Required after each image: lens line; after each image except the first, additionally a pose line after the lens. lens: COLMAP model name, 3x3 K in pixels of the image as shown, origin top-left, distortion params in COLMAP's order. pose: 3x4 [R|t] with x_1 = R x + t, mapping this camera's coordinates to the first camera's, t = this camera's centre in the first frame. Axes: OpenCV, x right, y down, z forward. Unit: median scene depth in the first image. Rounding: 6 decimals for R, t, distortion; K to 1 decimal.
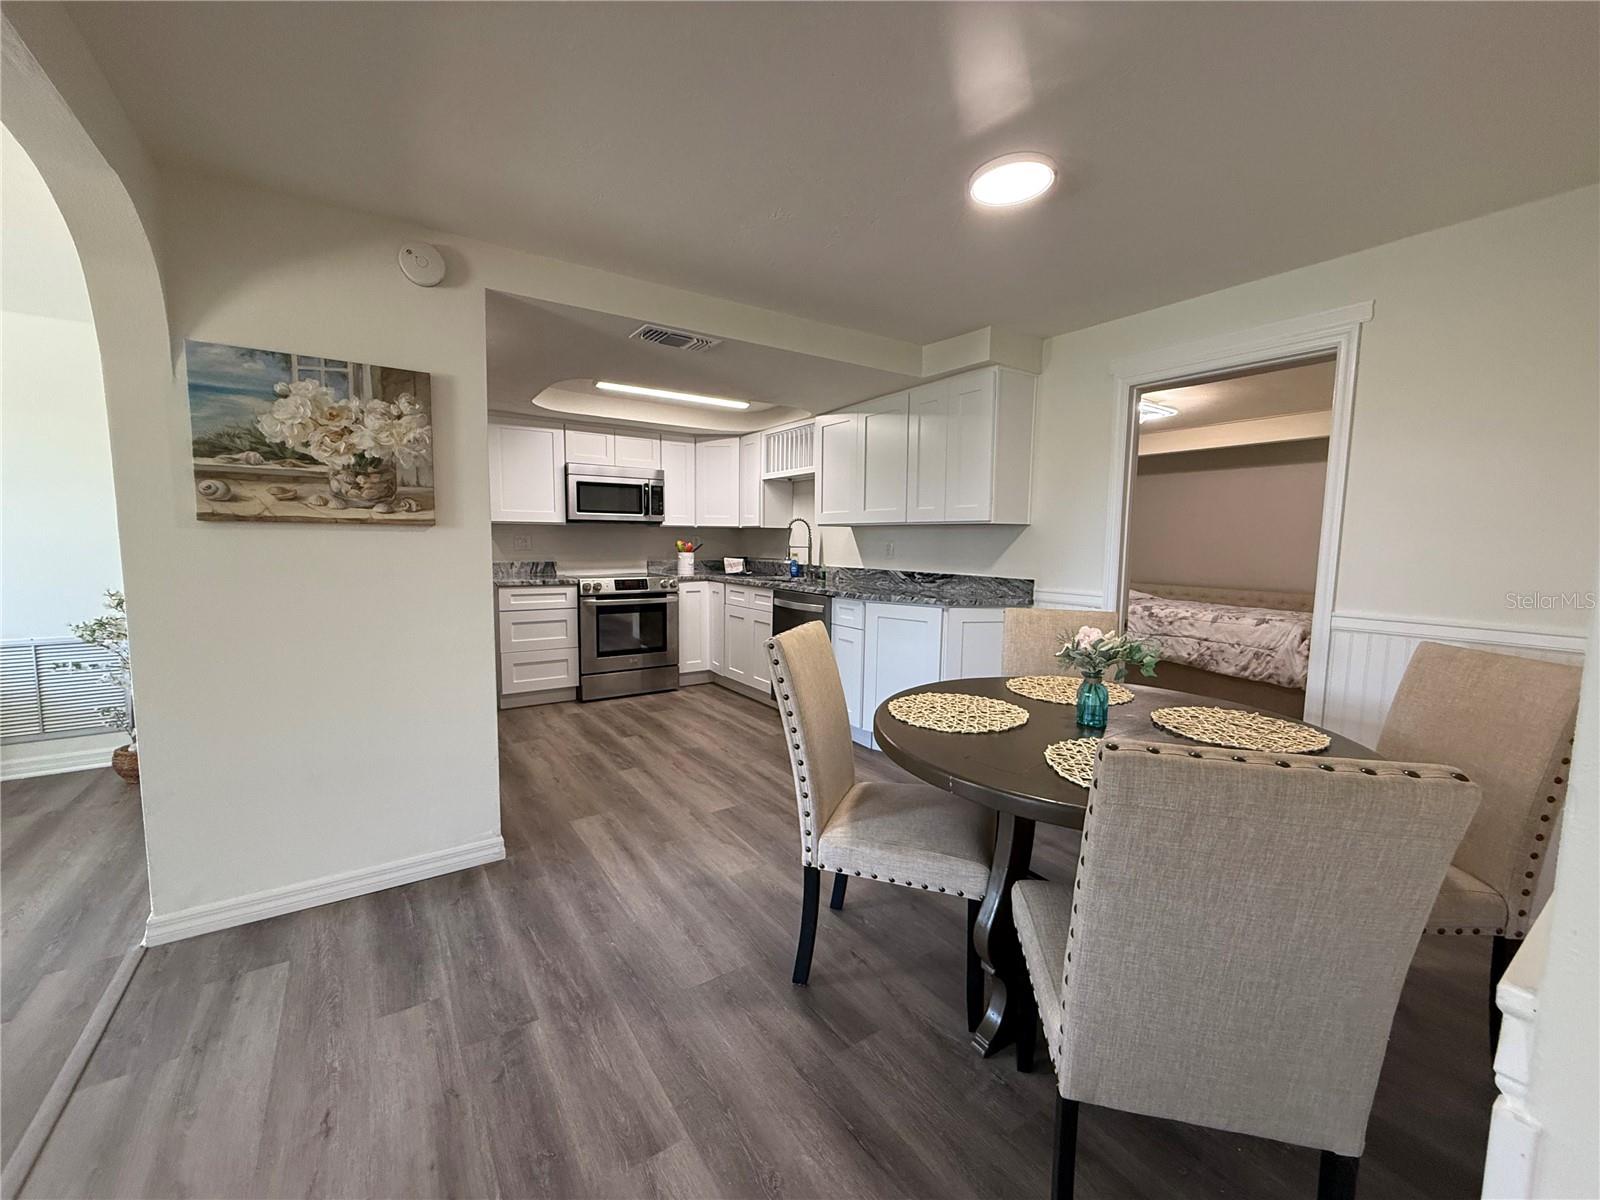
lens RADIAL K [[637.9, 0, 797.2], [0, 637.9, 598.5], [0, 0, 1]] dist [-0.000162, 0.000169]
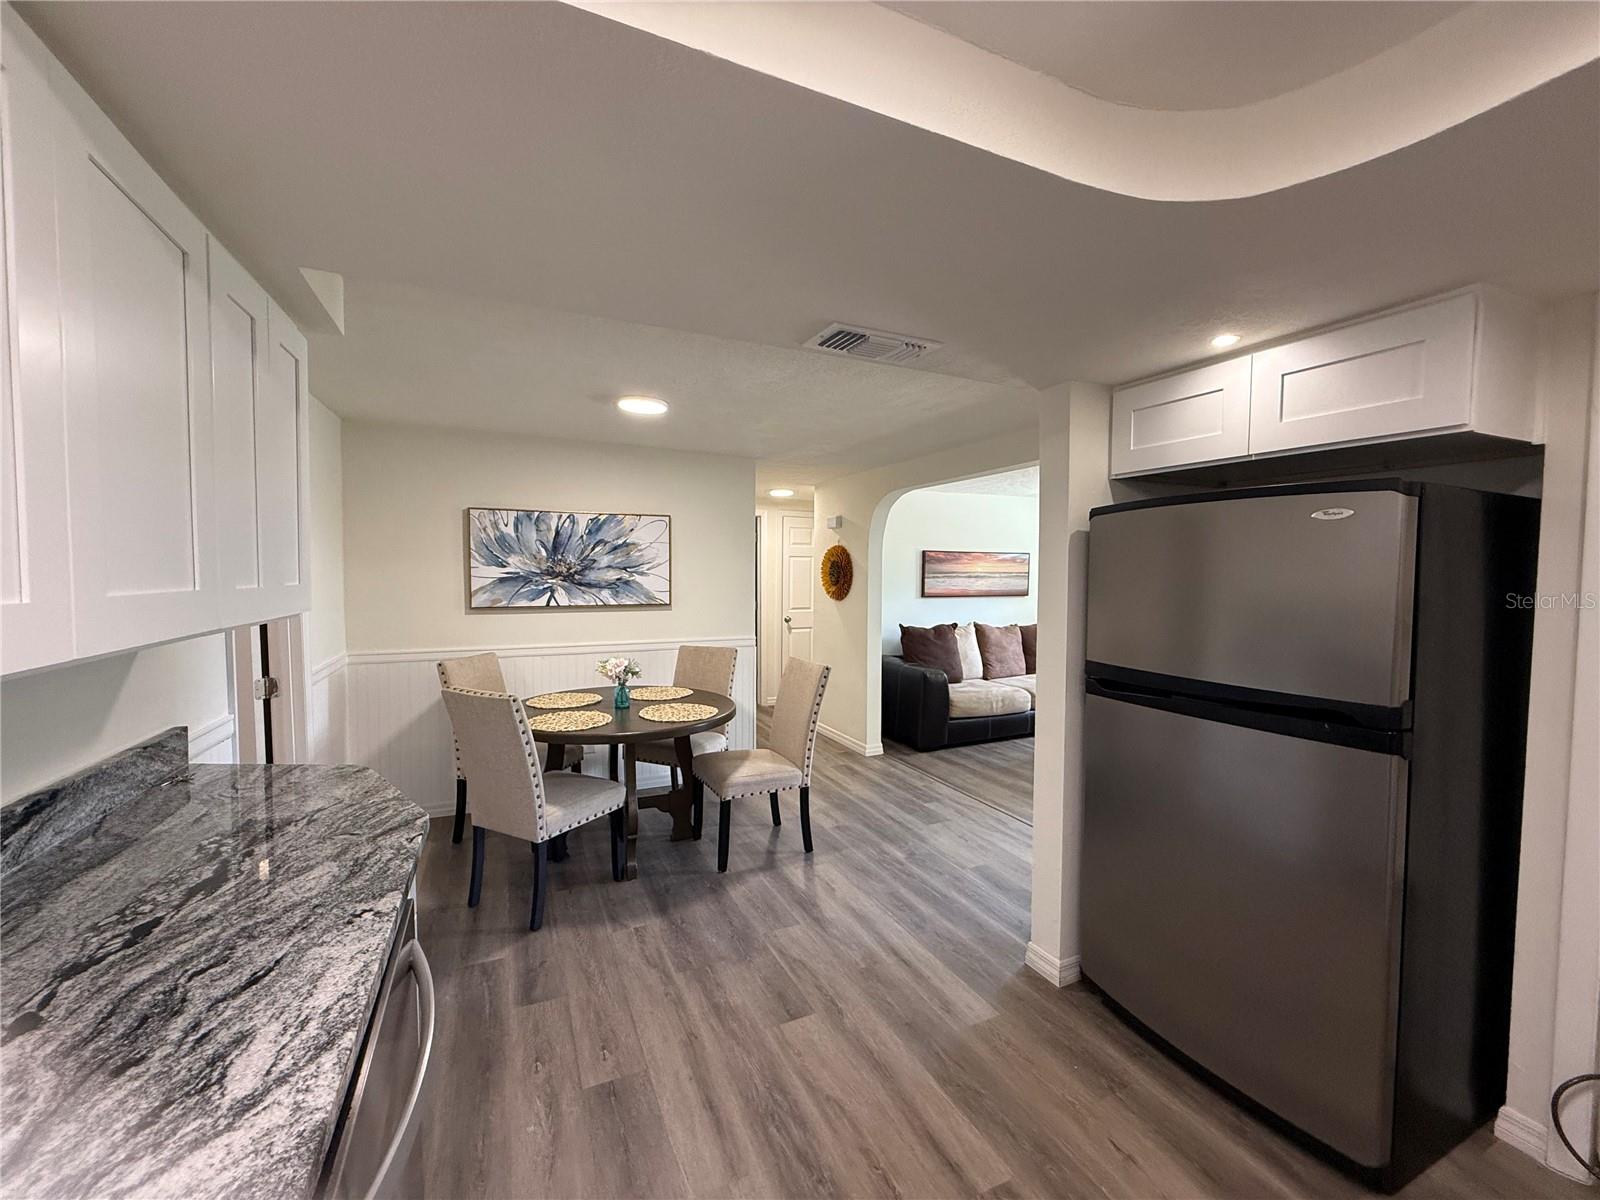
lens RADIAL K [[637.9, 0, 797.2], [0, 637.9, 598.5], [0, 0, 1]] dist [-0.000162, 0.000169]
pose [[-0.985585, -0.024143, 0.167447, -0.138572], [-0.000968, 0.990554, 0.137118, -0.144346], [-0.169176, 0.134980, -0.976299, 1.012732]]
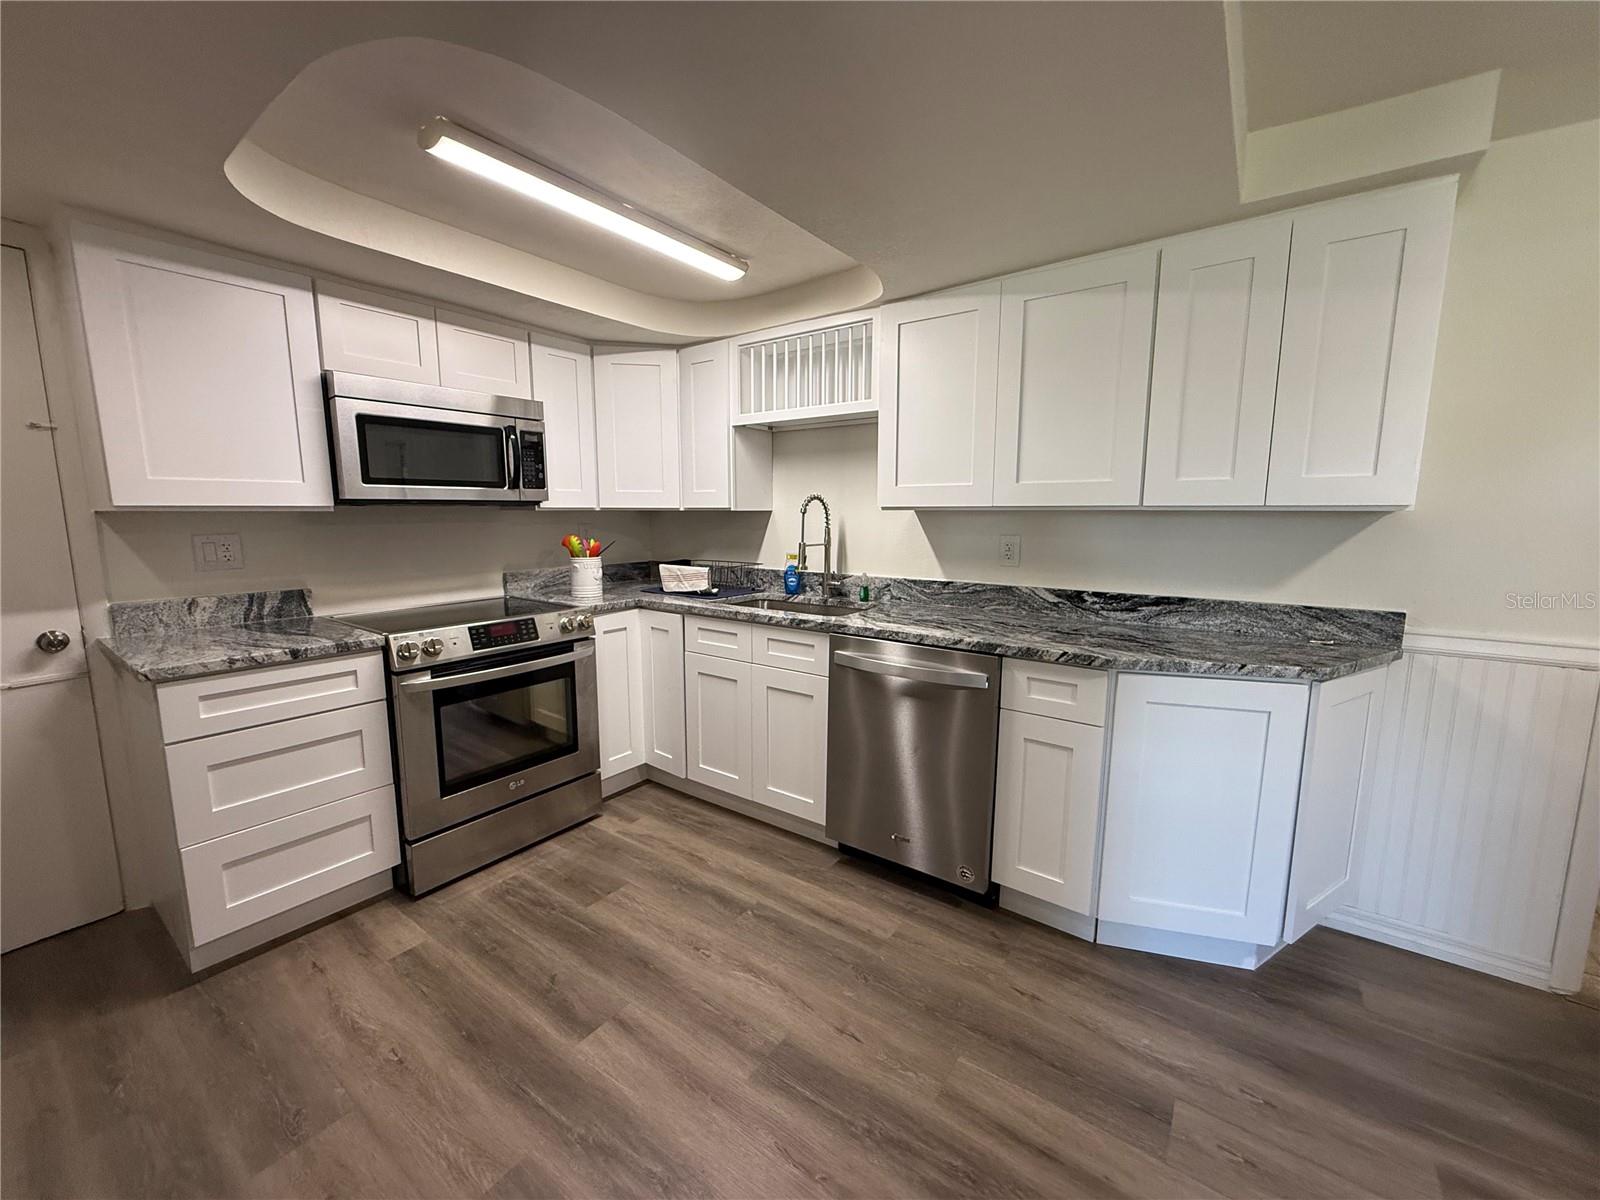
lens RADIAL K [[637.9, 0, 797.2], [0, 637.9, 598.5], [0, 0, 1]] dist [-0.000162, 0.000169]
pose [[0.940795, -0.057890, 0.333996, -0.217174], [0.041843, 0.997607, 0.055046, -0.067791], [-0.336384, -0.037812, 0.940966, 0.481562]]
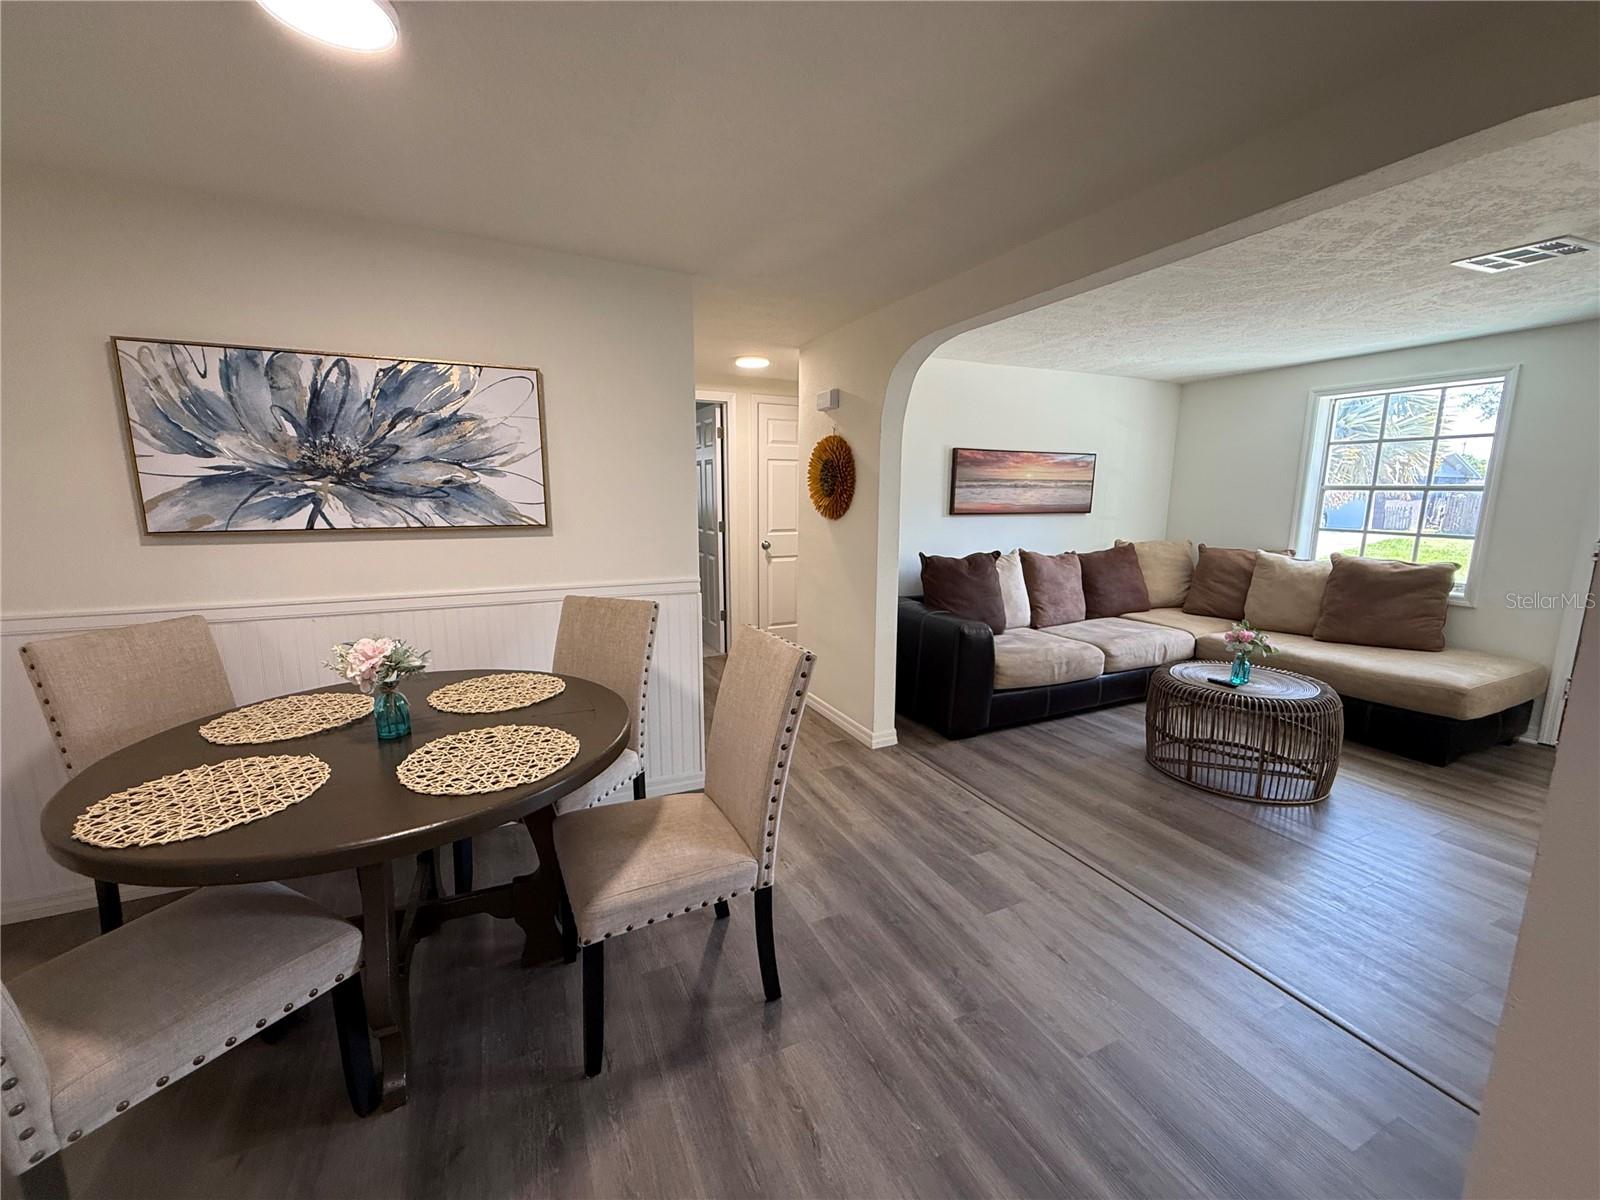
lens RADIAL K [[637.9, 0, 797.2], [0, 637.9, 598.5], [0, 0, 1]] dist [-0.000162, 0.000169]
pose [[-0.986608, -0.042719, 0.157417, -0.101766], [-0.000481, 0.965852, 0.259094, -0.090927], [-0.163110, 0.255548, -0.952938, 0.647670]]
